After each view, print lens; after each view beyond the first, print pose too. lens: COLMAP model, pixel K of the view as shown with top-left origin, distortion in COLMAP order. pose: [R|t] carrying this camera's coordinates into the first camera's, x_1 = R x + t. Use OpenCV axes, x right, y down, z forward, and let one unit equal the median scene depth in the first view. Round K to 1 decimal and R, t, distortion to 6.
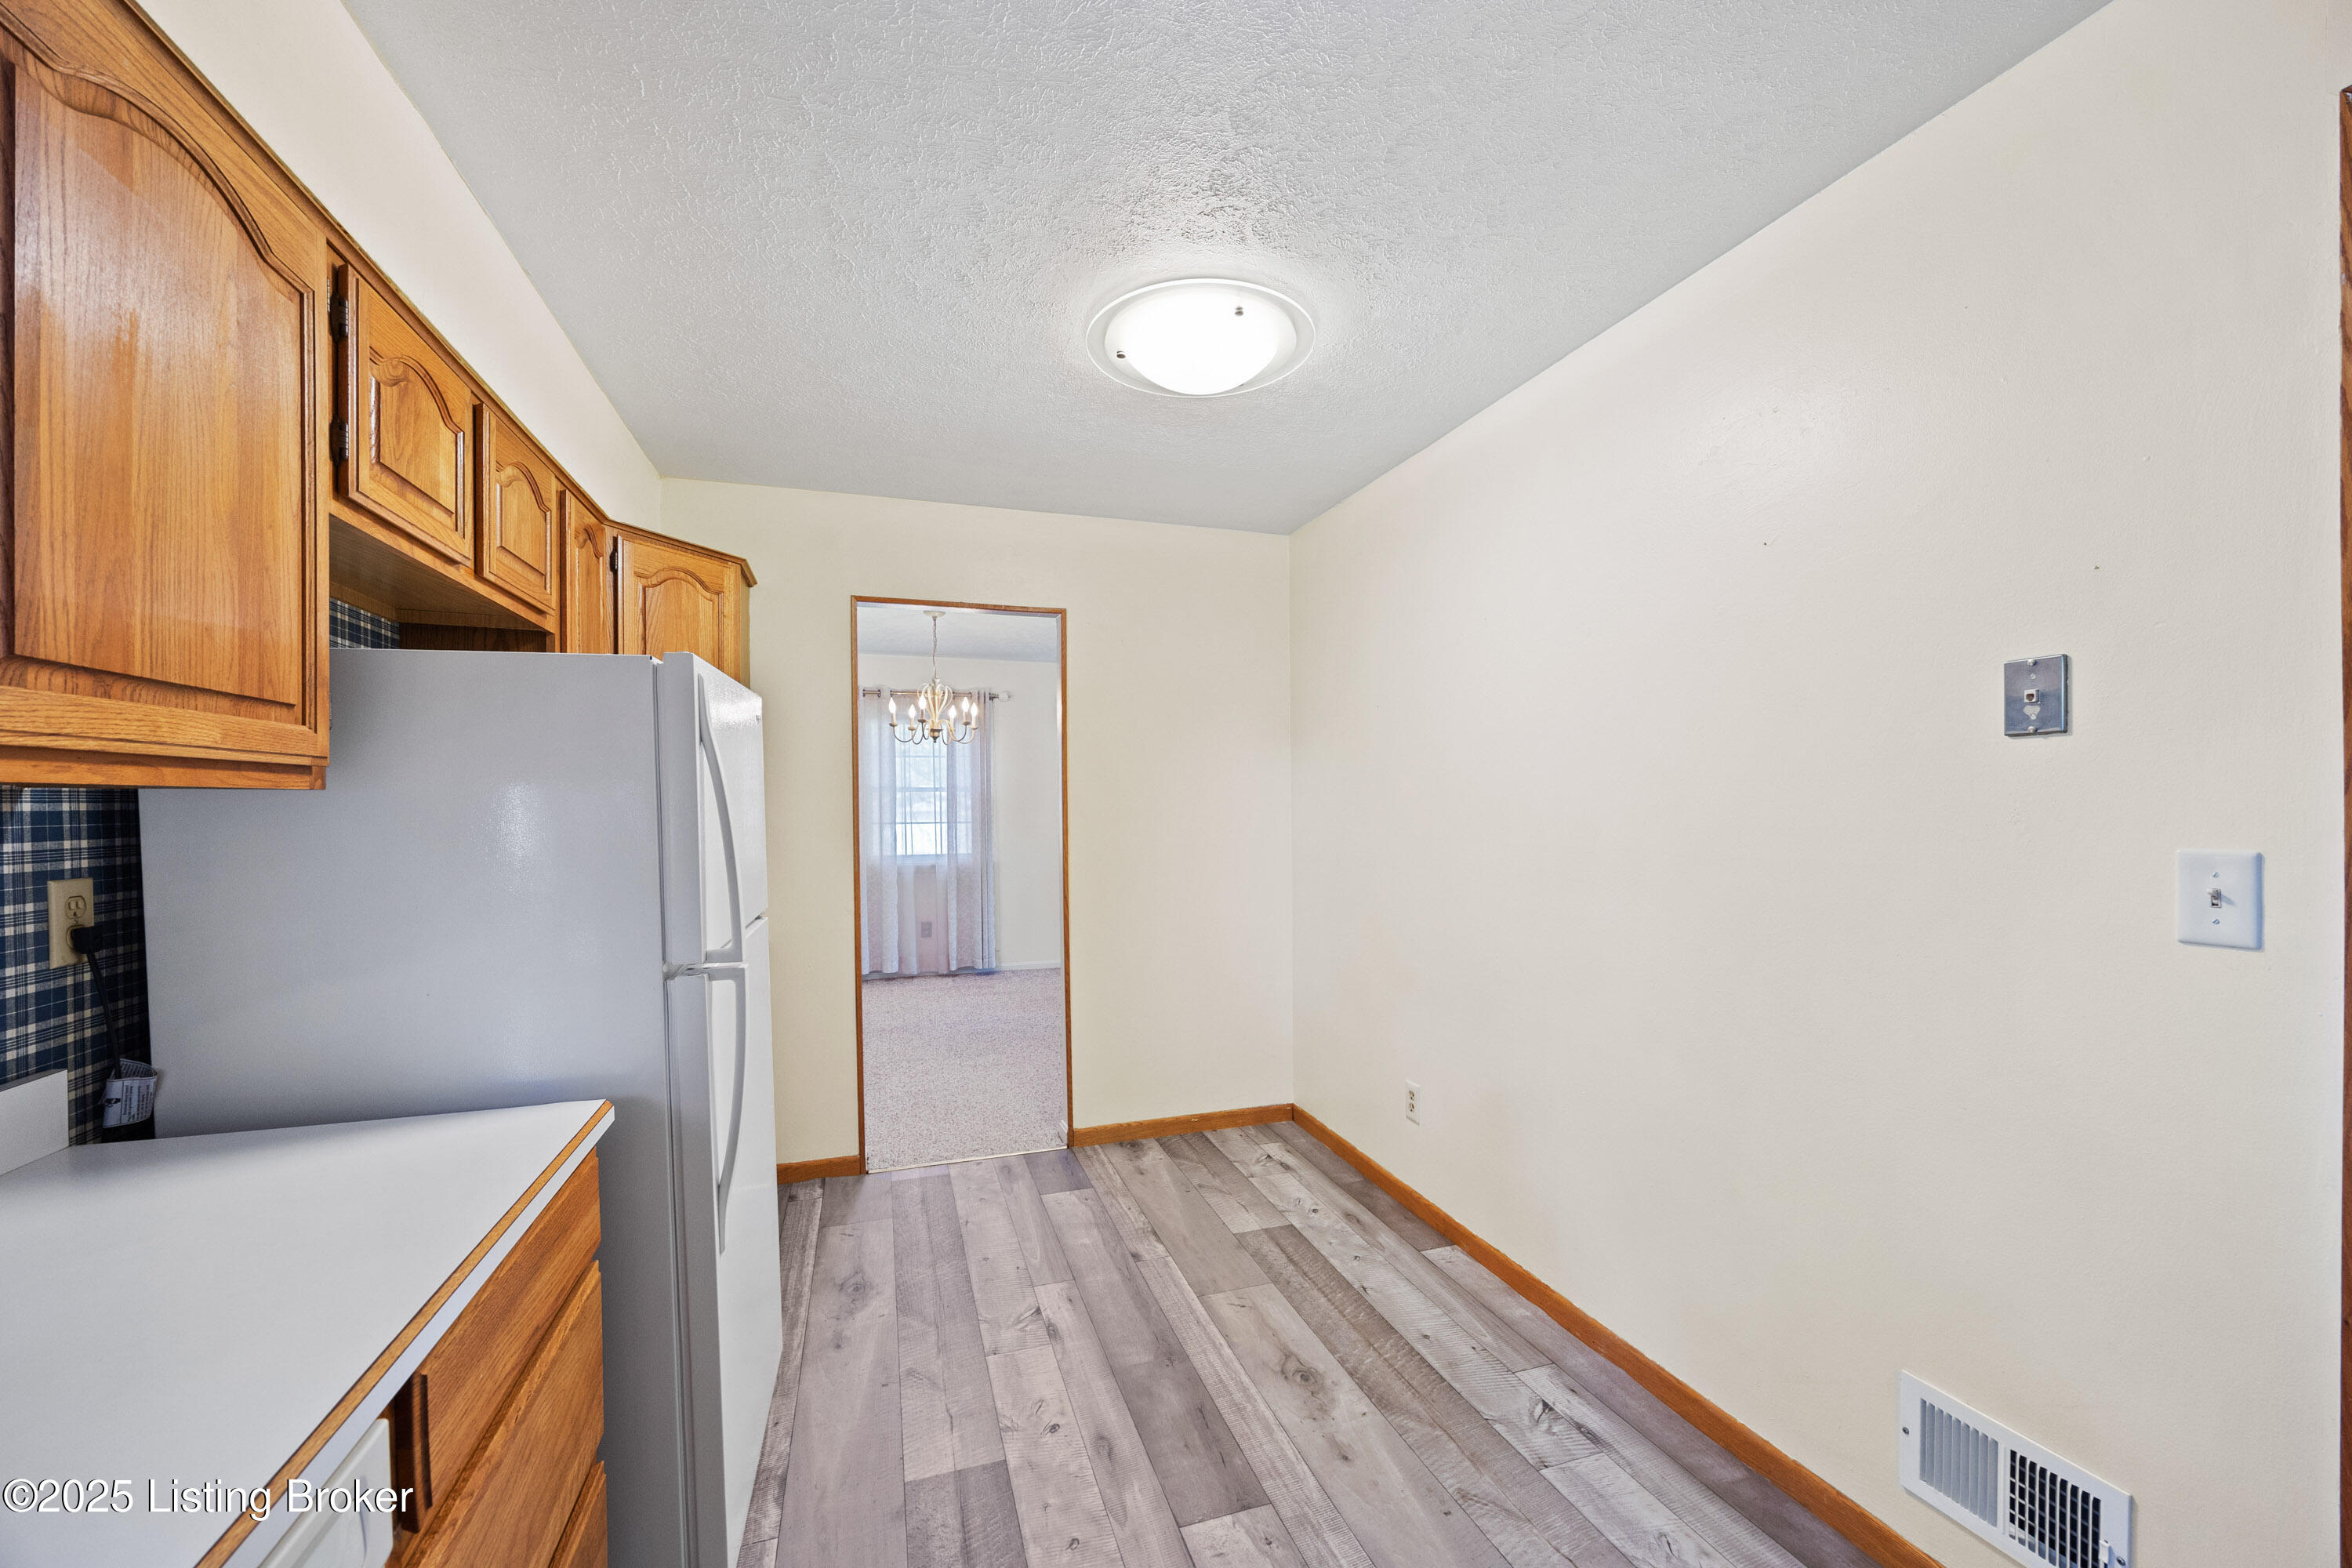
lens RADIAL K [[911.6, 0, 1171.1], [0, 911.6, 805.5], [0, 0, 1]] dist [-0.000250, -0.000019]
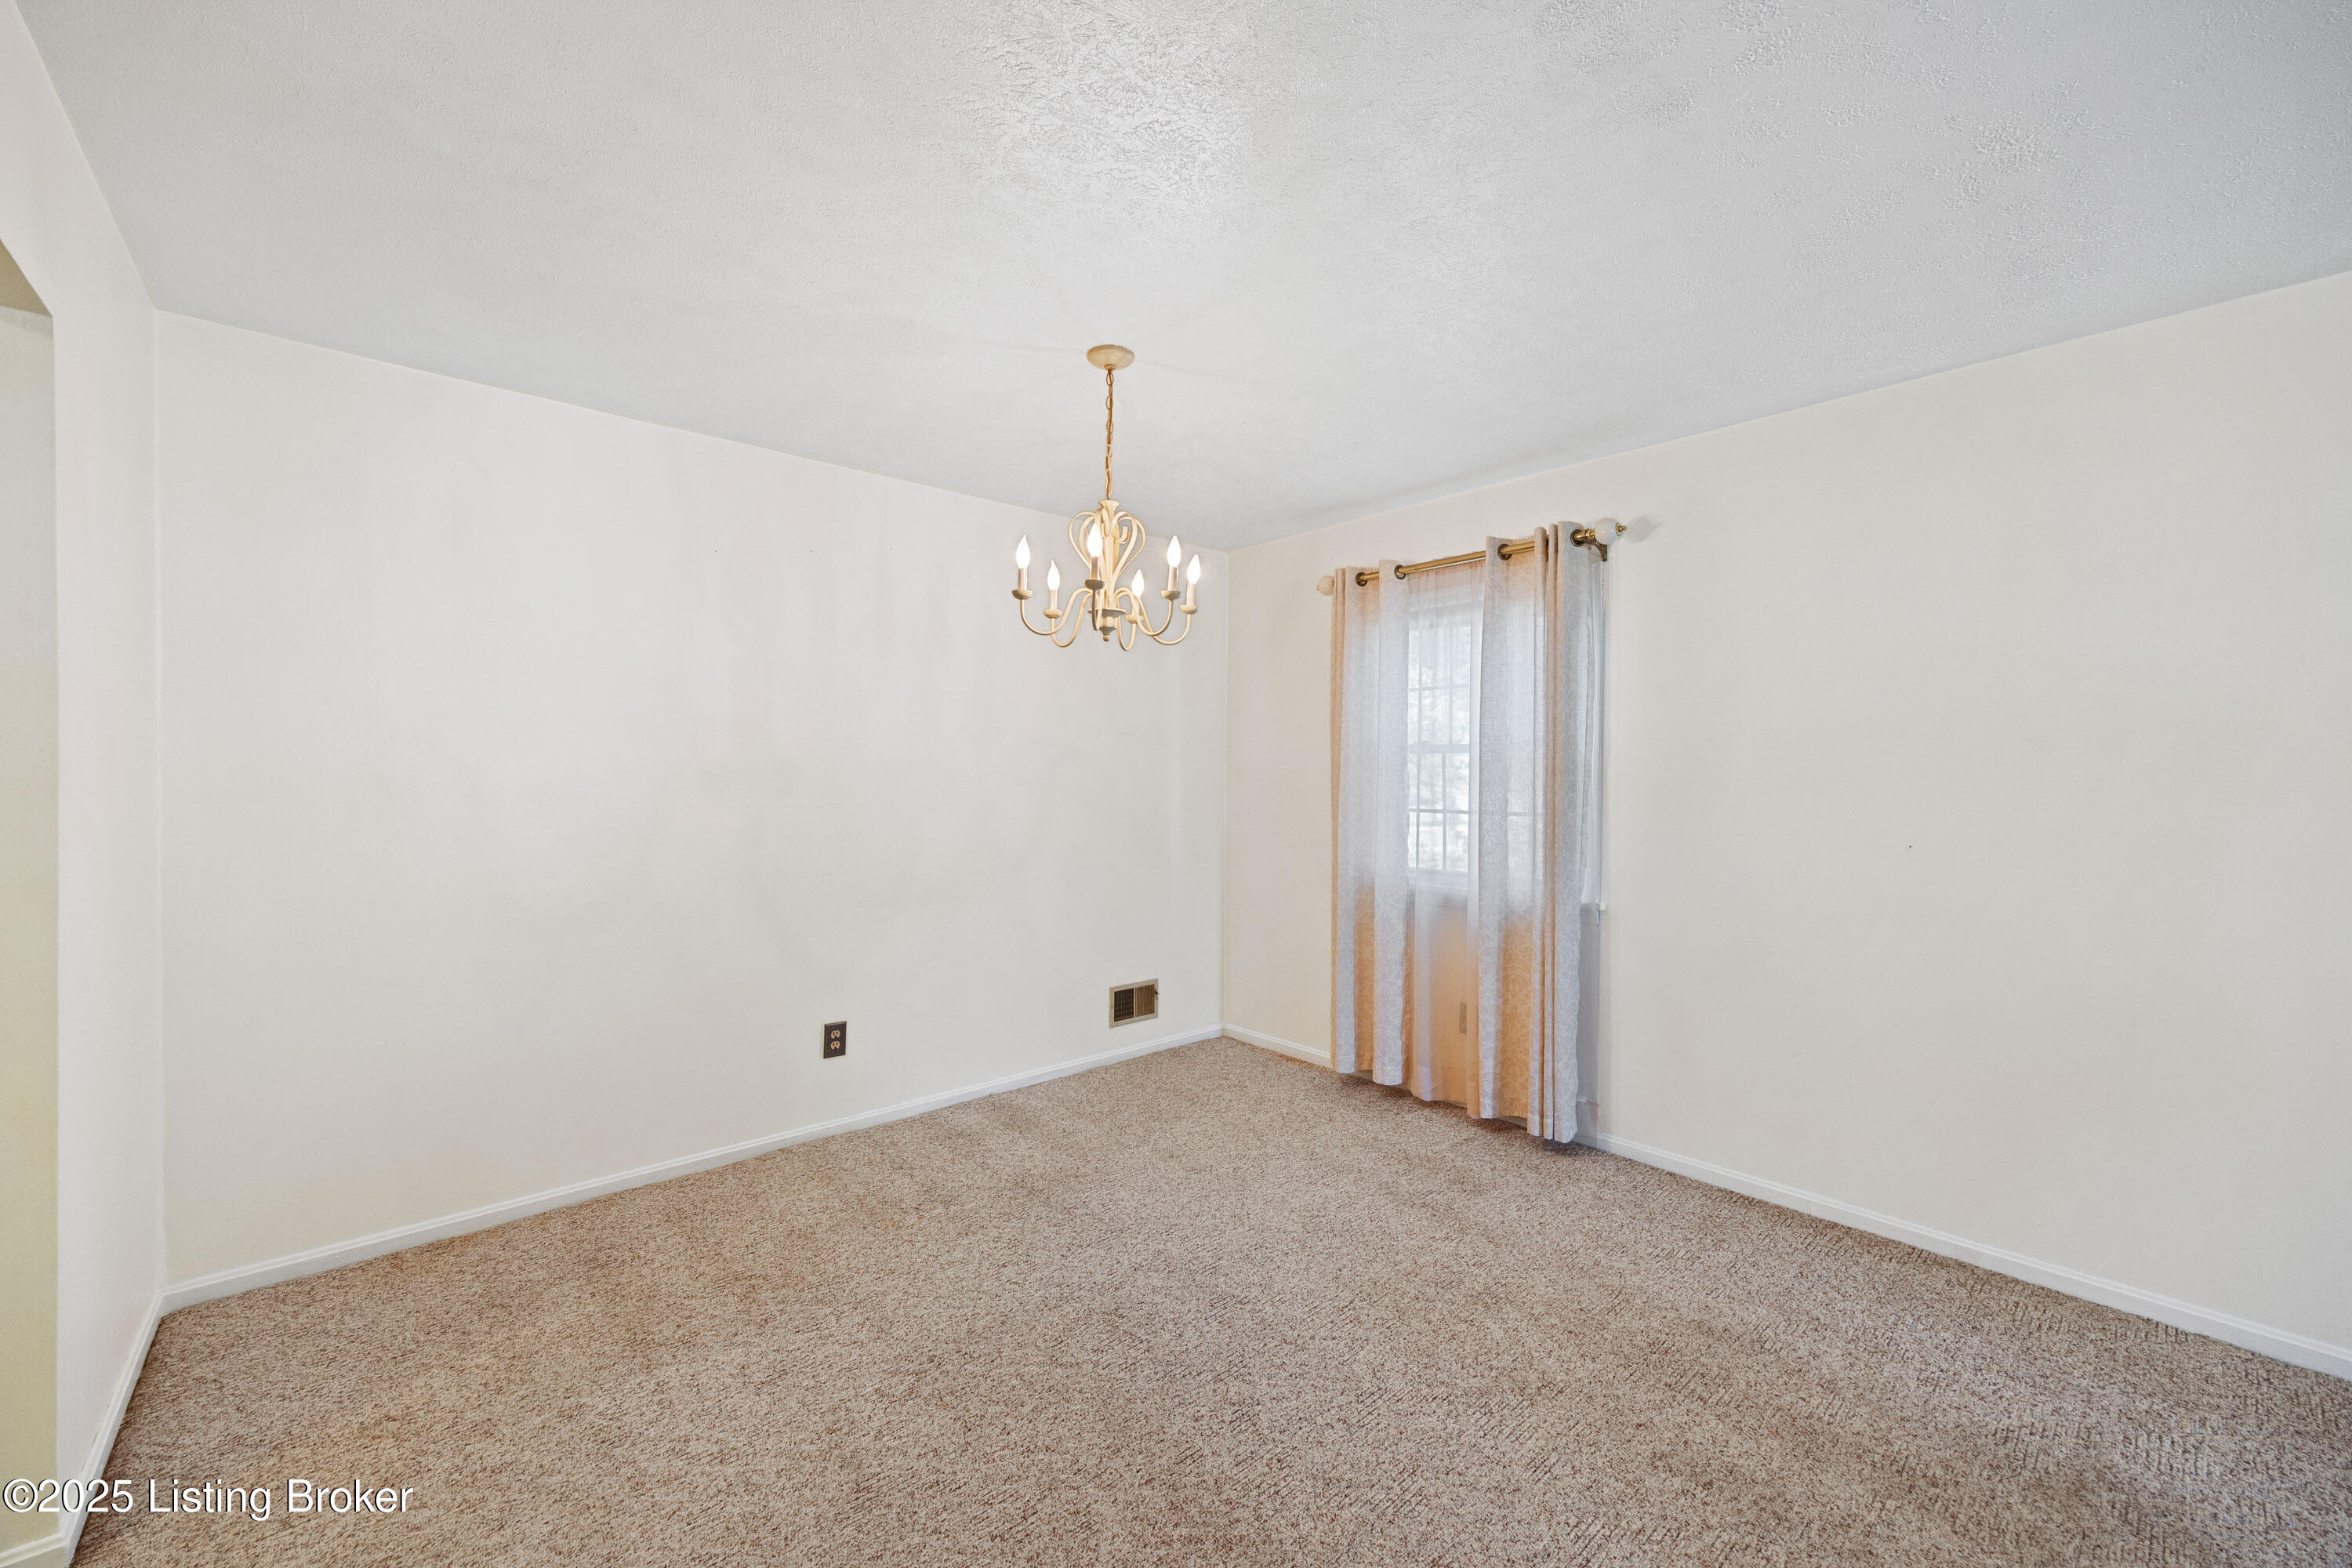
lens RADIAL K [[923.6, 0, 1177.2], [0, 923.6, 772.3], [0, 0, 1]] dist [0.000453, -0.000025]
pose [[0.398219, 0.005720, -0.917273, 0.546217], [-0.003472, 0.999983, 0.004729, -0.021414], [0.917284, 0.001301, 0.398232, 2.384796]]
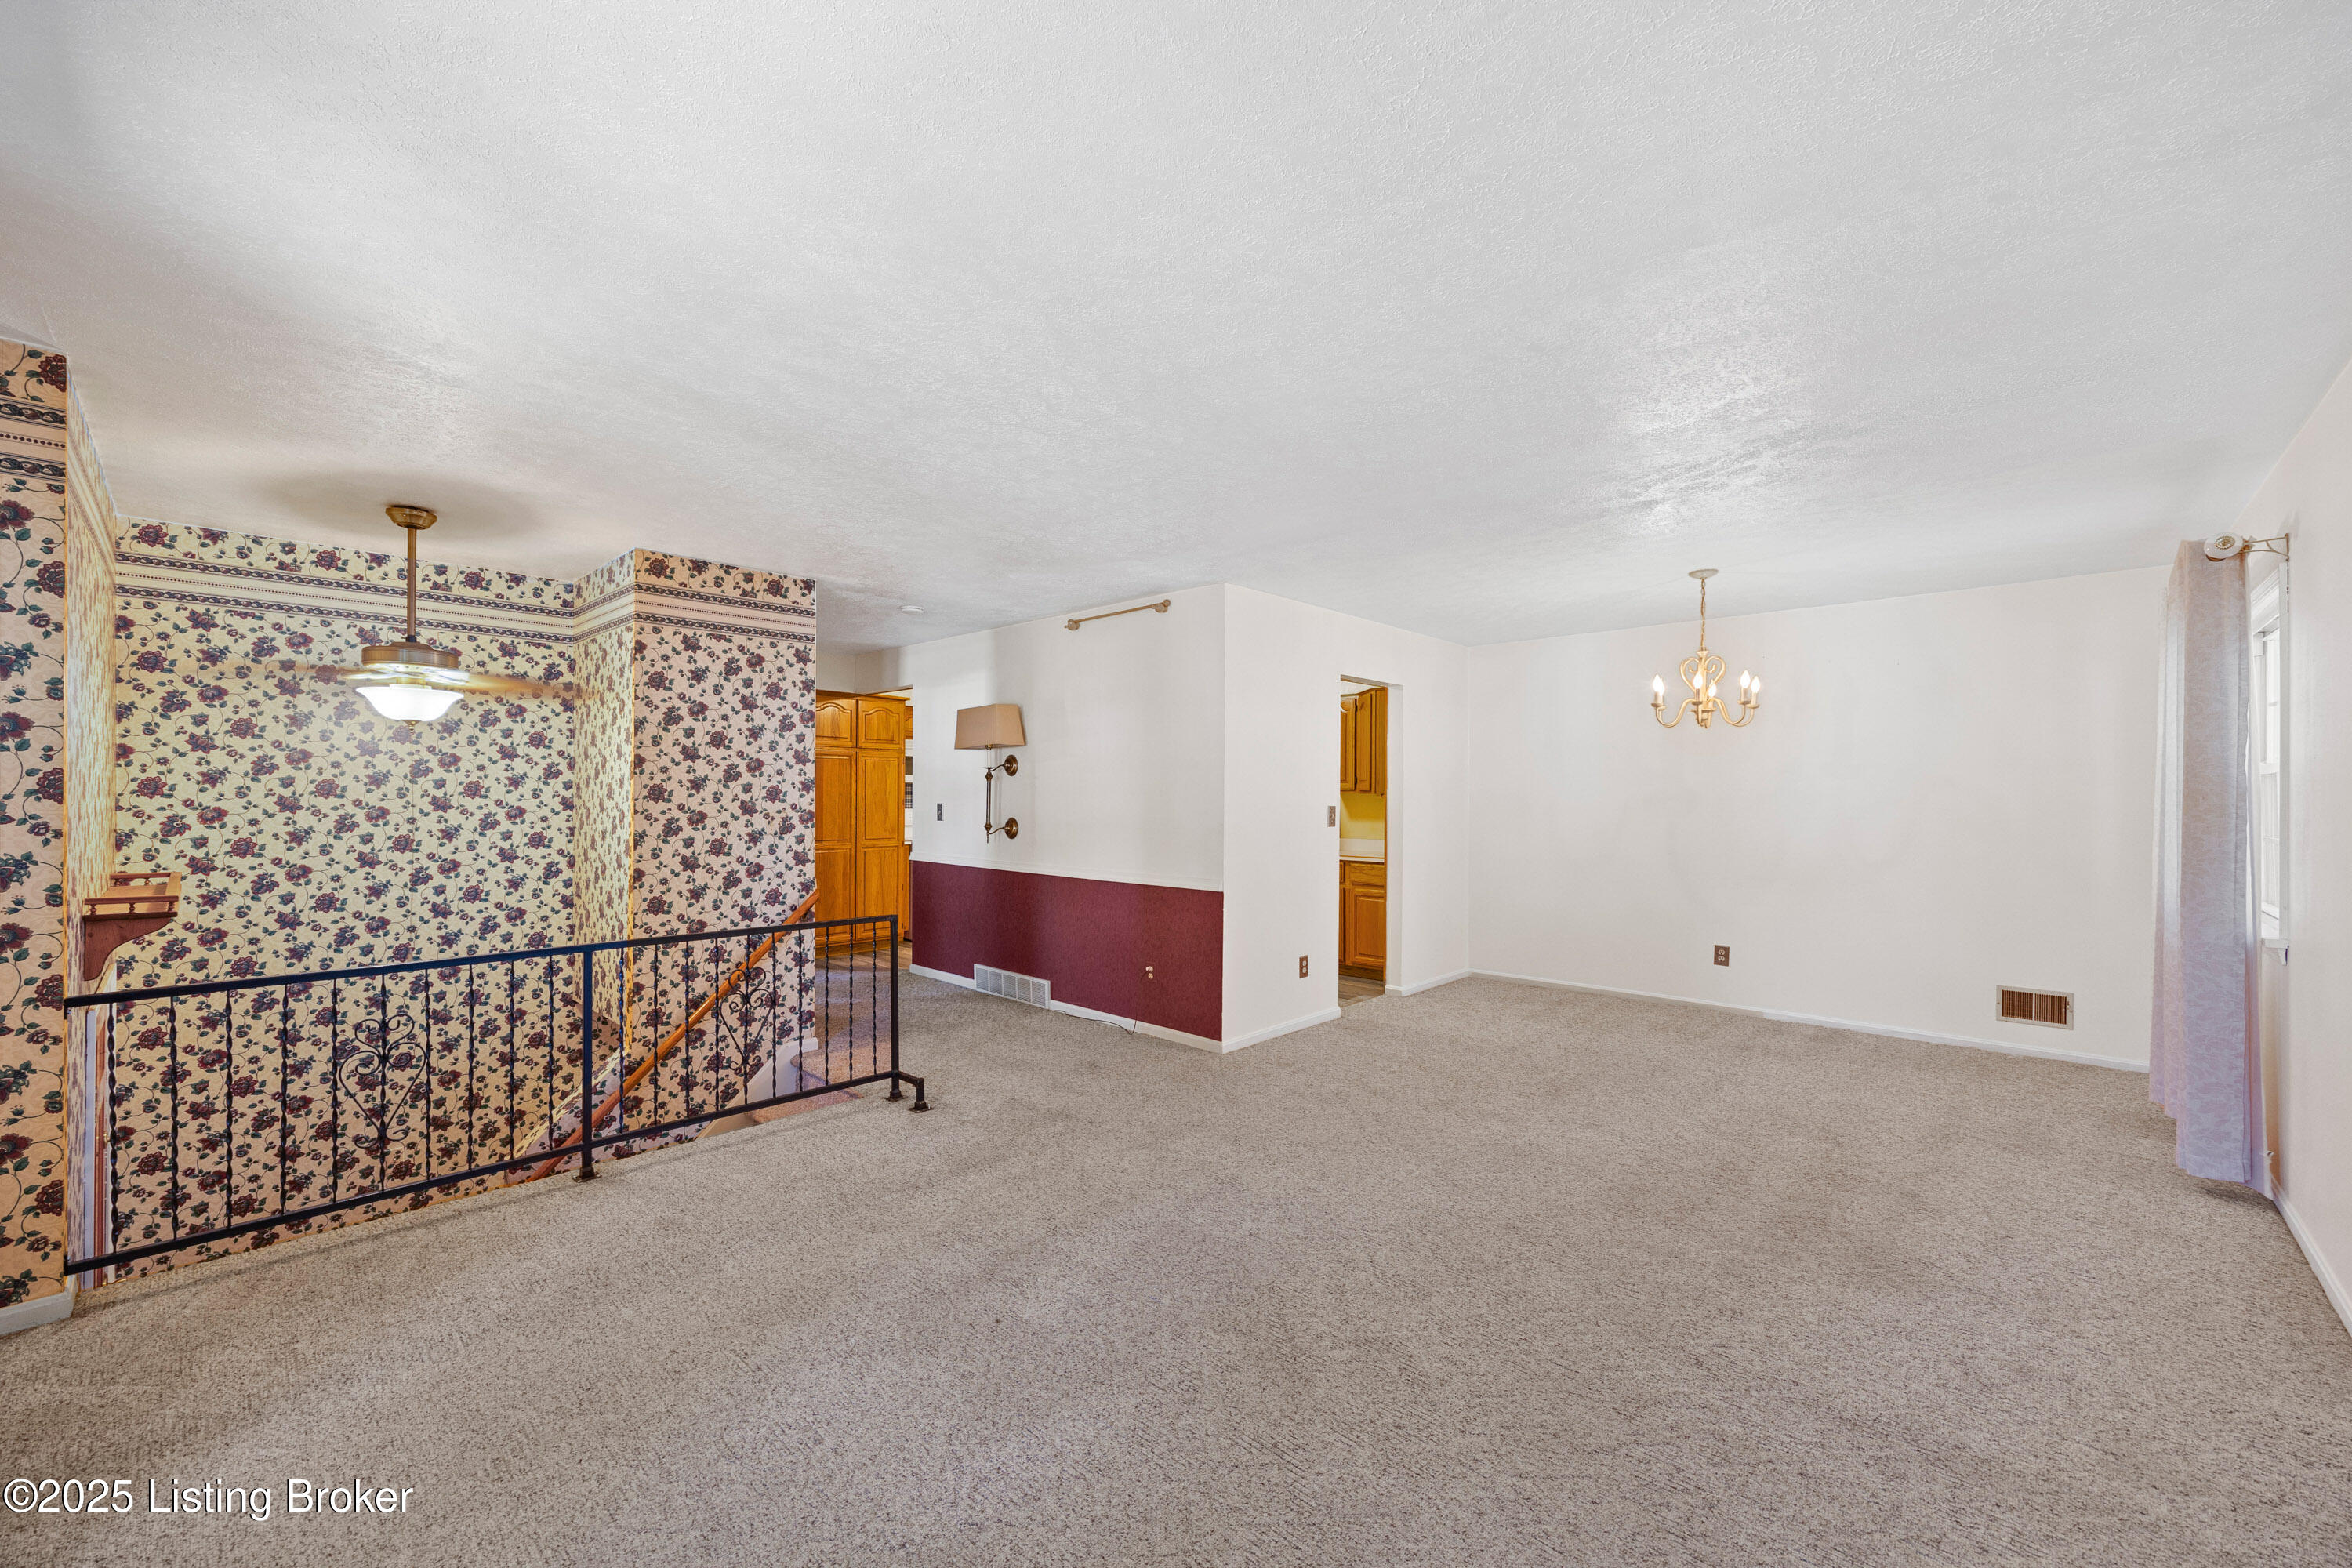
lens RADIAL K [[907.3, 0, 1185.7], [0, 907.3, 796.8], [0, 0, 1]] dist [-0.003125, -0.000253]
pose [[-0.873512, 0.002414, -0.486797, 1.632756], [0.002568, 0.999997, 0.000352, -0.020883], [0.486796, -0.000942, -0.873515, 4.226612]]
